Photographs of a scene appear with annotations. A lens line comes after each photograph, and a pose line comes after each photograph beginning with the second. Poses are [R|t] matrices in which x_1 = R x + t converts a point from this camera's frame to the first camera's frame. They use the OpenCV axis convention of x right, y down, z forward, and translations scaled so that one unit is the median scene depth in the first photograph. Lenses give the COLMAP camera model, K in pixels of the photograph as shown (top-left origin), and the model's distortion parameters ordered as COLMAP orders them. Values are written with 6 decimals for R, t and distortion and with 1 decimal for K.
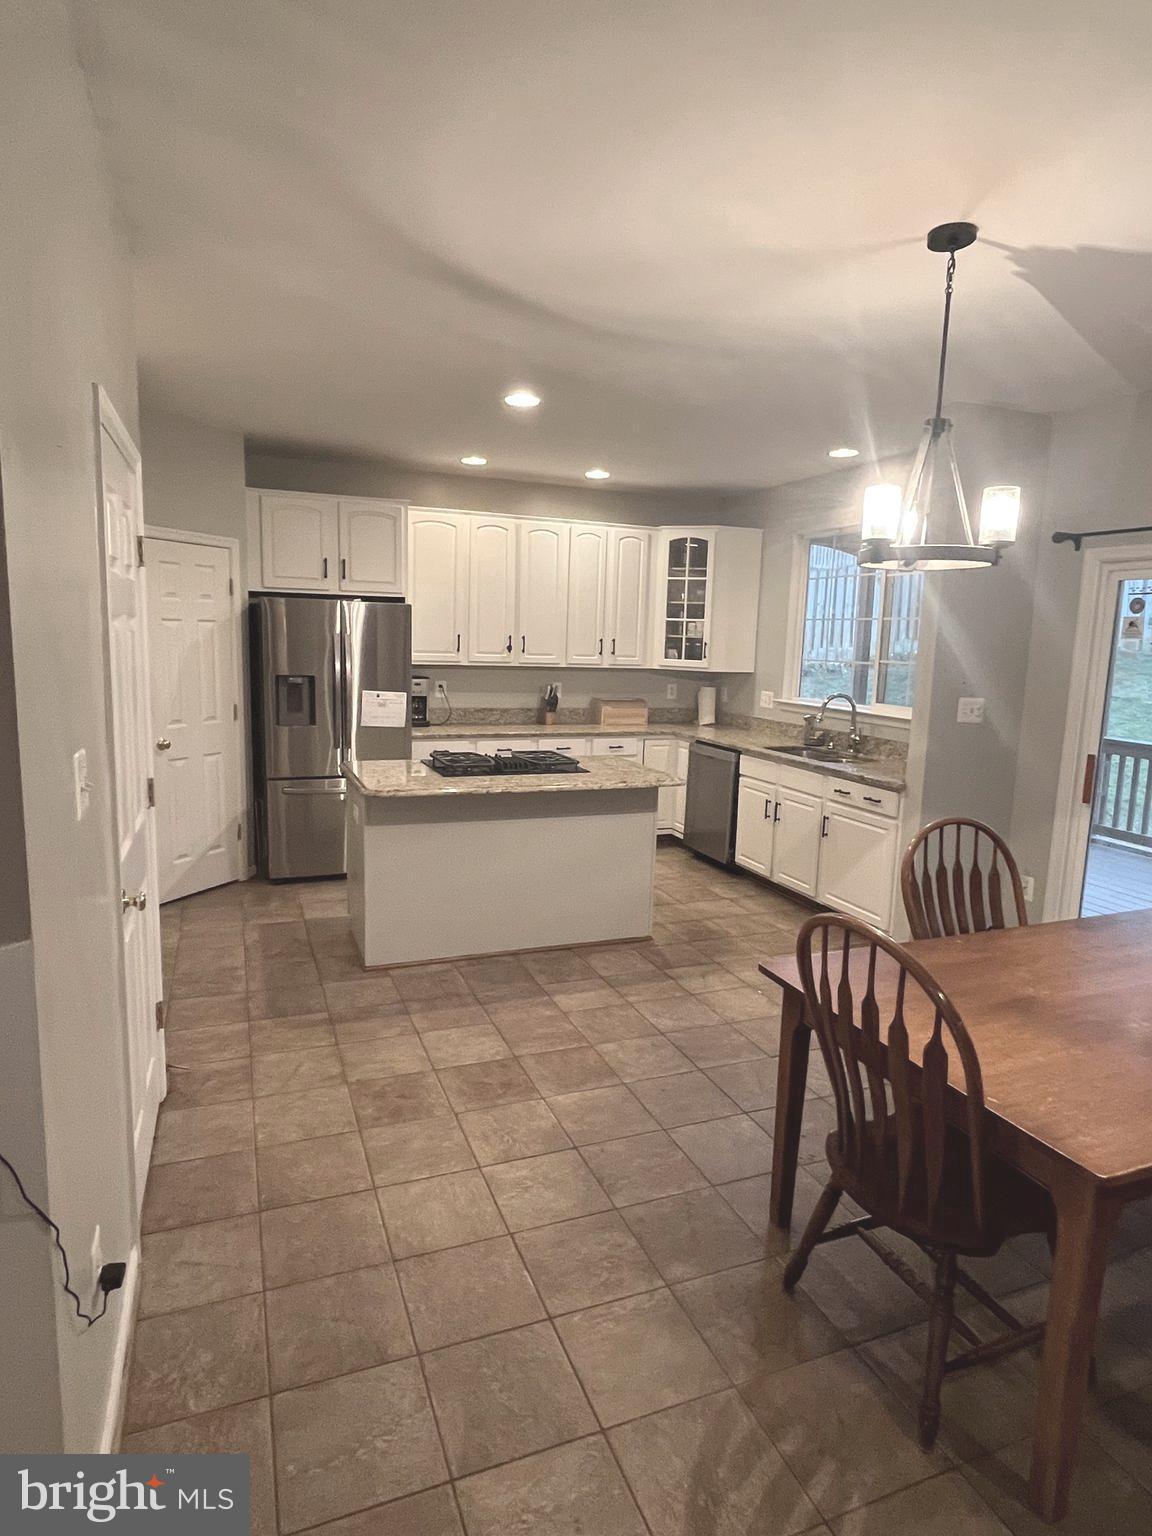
lens RADIAL K [[872.9, 0, 576.0], [0, 872.9, 768.0], [0, 0, 1]] dist [0.002648, 0.000678]
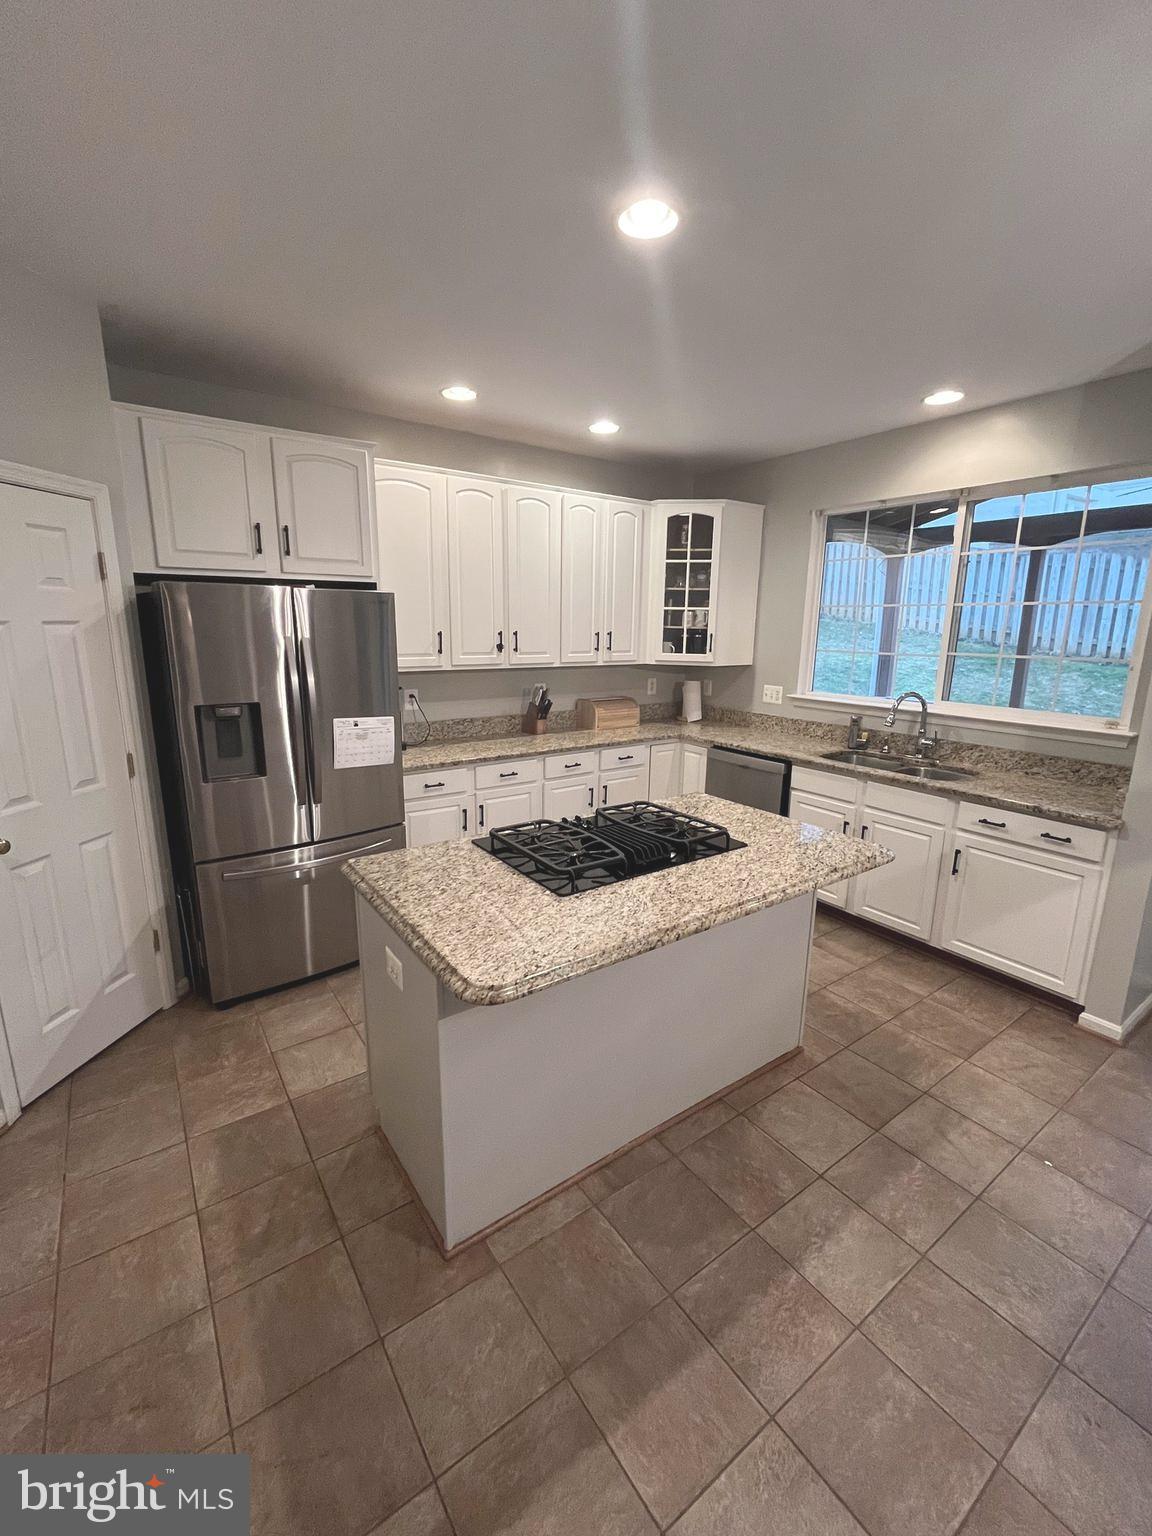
lens RADIAL K [[645.3, 0, 577.7], [0, 645.3, 766.7], [0, 0, 1]] dist [-0.004611, 0.000221]
pose [[0.971238, -0.069519, 0.227738, -0.163162], [0.052737, 0.995481, 0.078969, -0.075489], [-0.232199, -0.064687, 0.970515, 0.424375]]
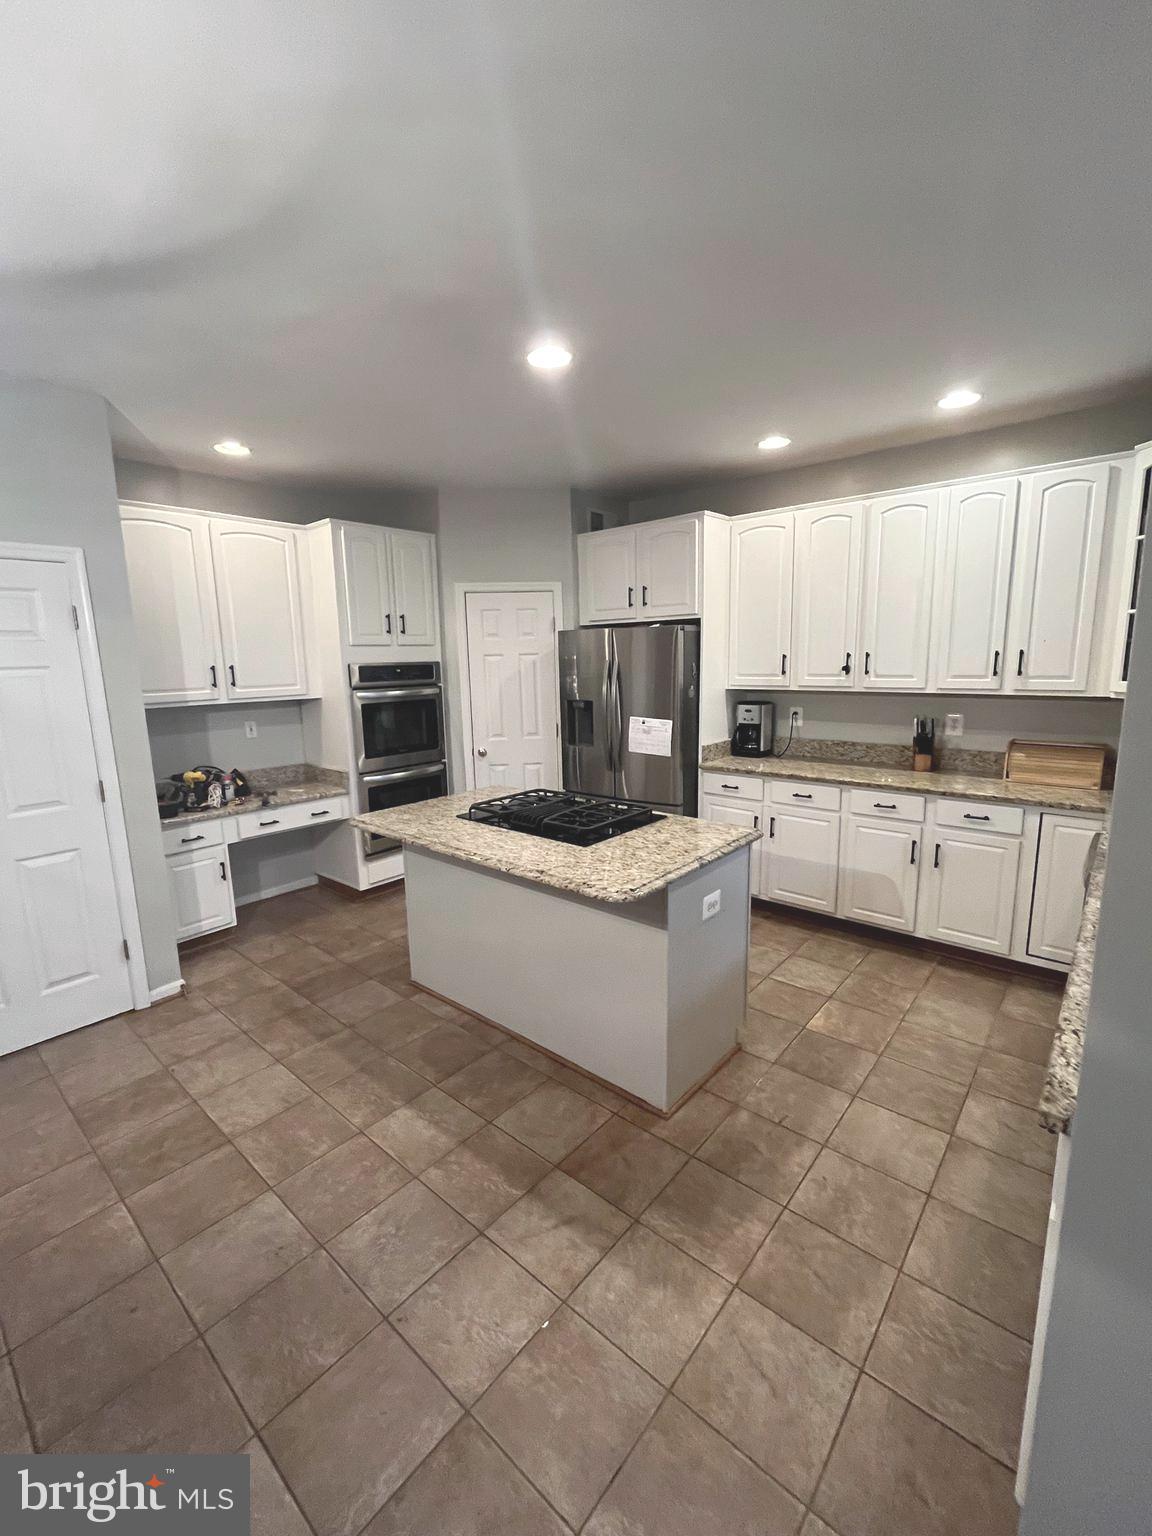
lens RADIAL K [[645.3, 0, 577.7], [0, 645.3, 766.7], [0, 0, 1]] dist [-0.004611, 0.000221]
pose [[0.464979, 0.113048, -0.878075, 0.359590], [-0.096703, 0.992365, 0.076554, -0.076701], [0.880025, 0.049317, 0.472361, 0.559094]]
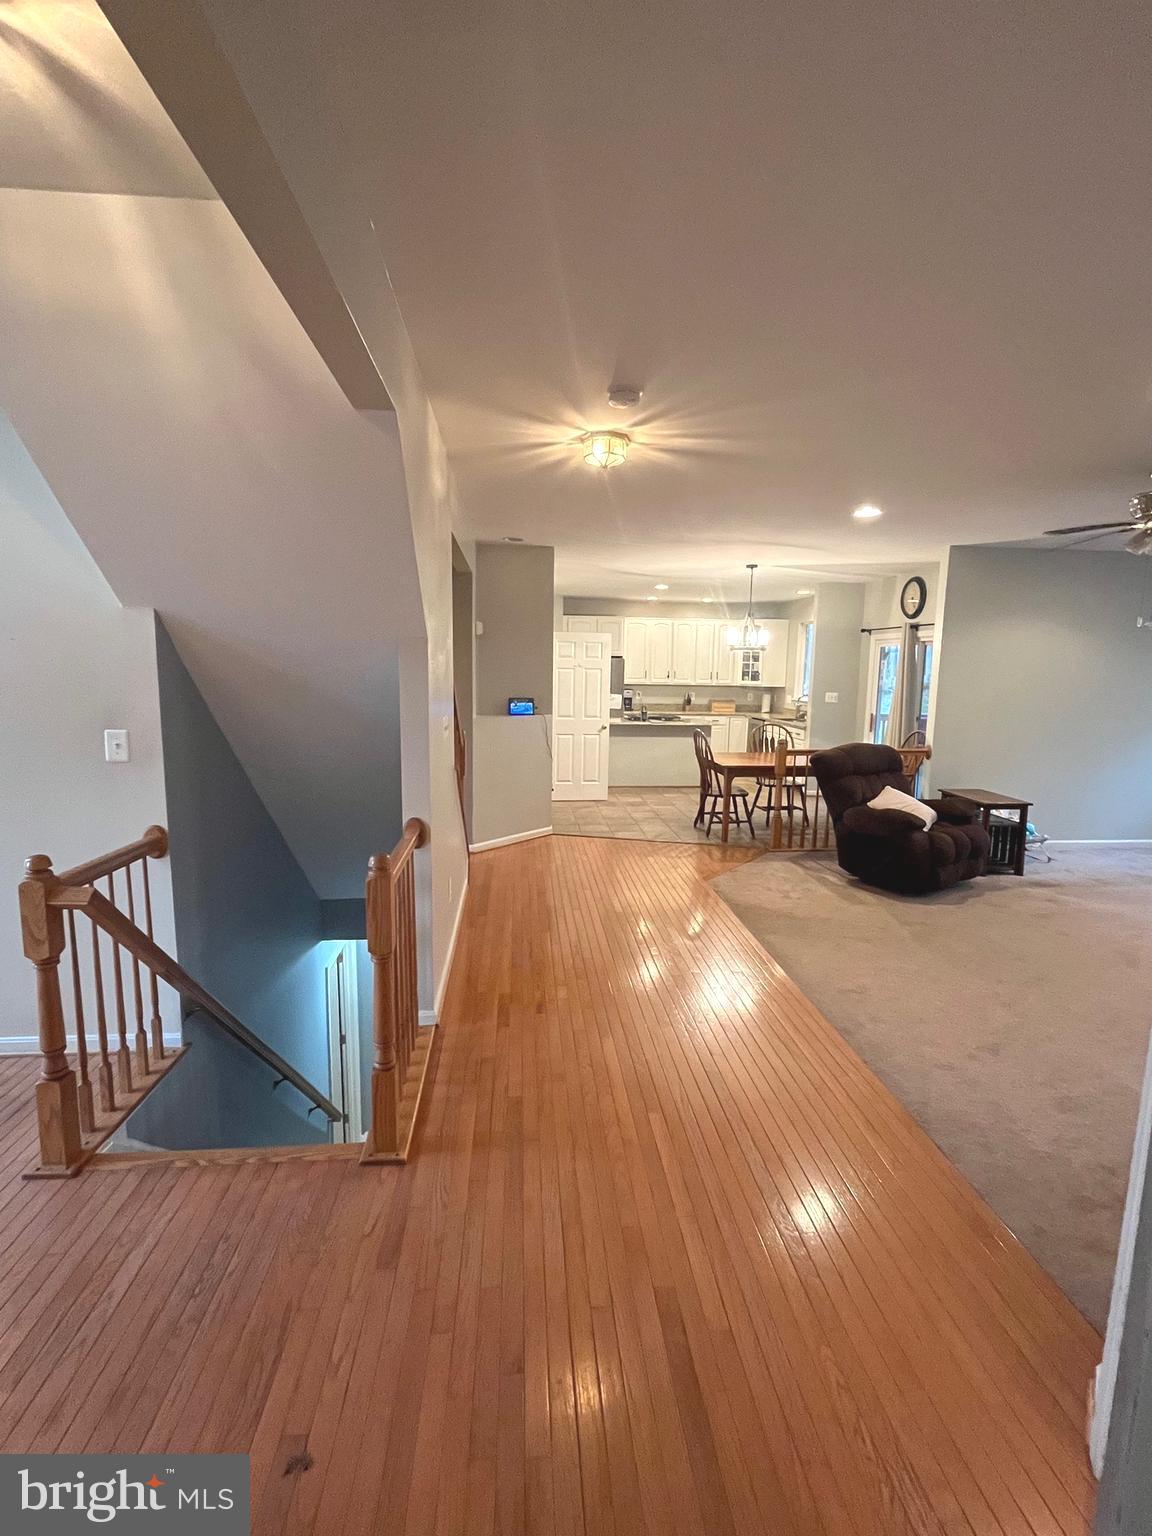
lens RADIAL K [[686.7, 0, 572.1], [0, 686.7, 759.3], [0, 0, 1]] dist [-0.001743, -0.000740]
pose [[0.954350, 0.021894, -0.297889, 0.242281], [-0.029039, 0.999386, -0.019583, 0.131215], [0.297277, 0.027339, 0.954400, -0.849569]]
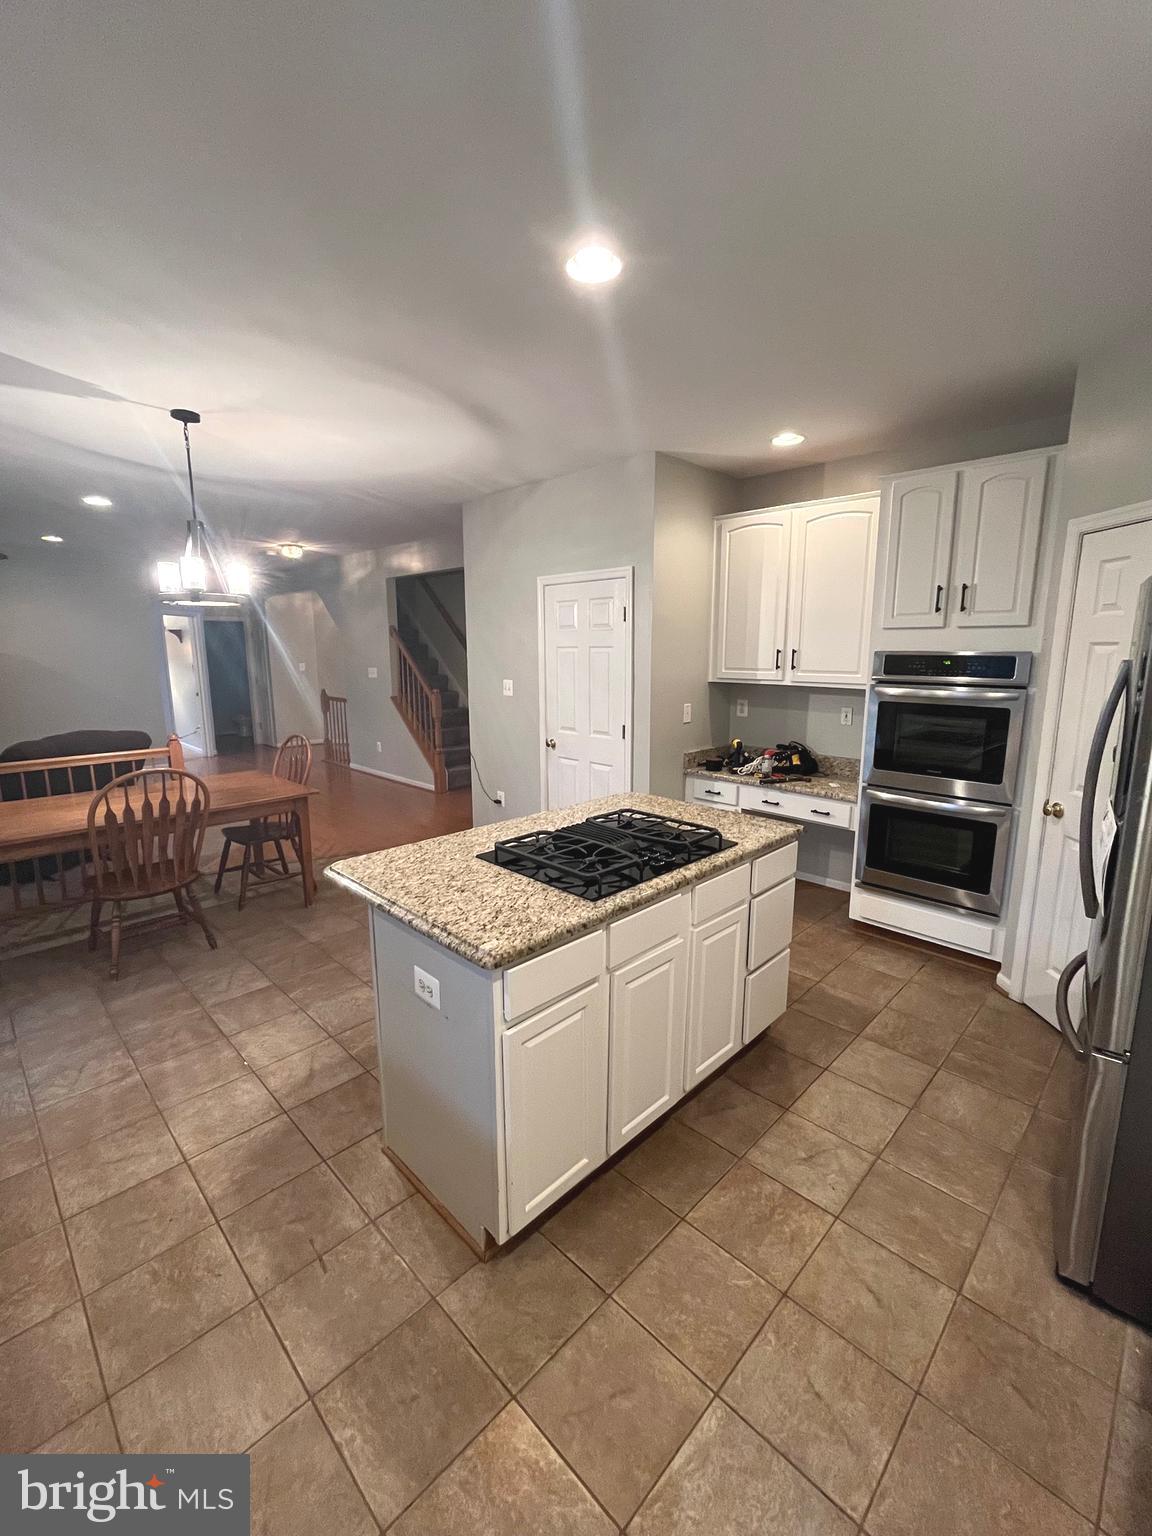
lens RADIAL K [[645.3, 0, 577.7], [0, 645.3, 766.7], [0, 0, 1]] dist [-0.004611, 0.000221]
pose [[-0.915626, 0.044986, -0.399506, 0.104202], [-0.085607, 0.949113, 0.303076, -0.162590], [0.392811, 0.311705, -0.865182, 1.084228]]
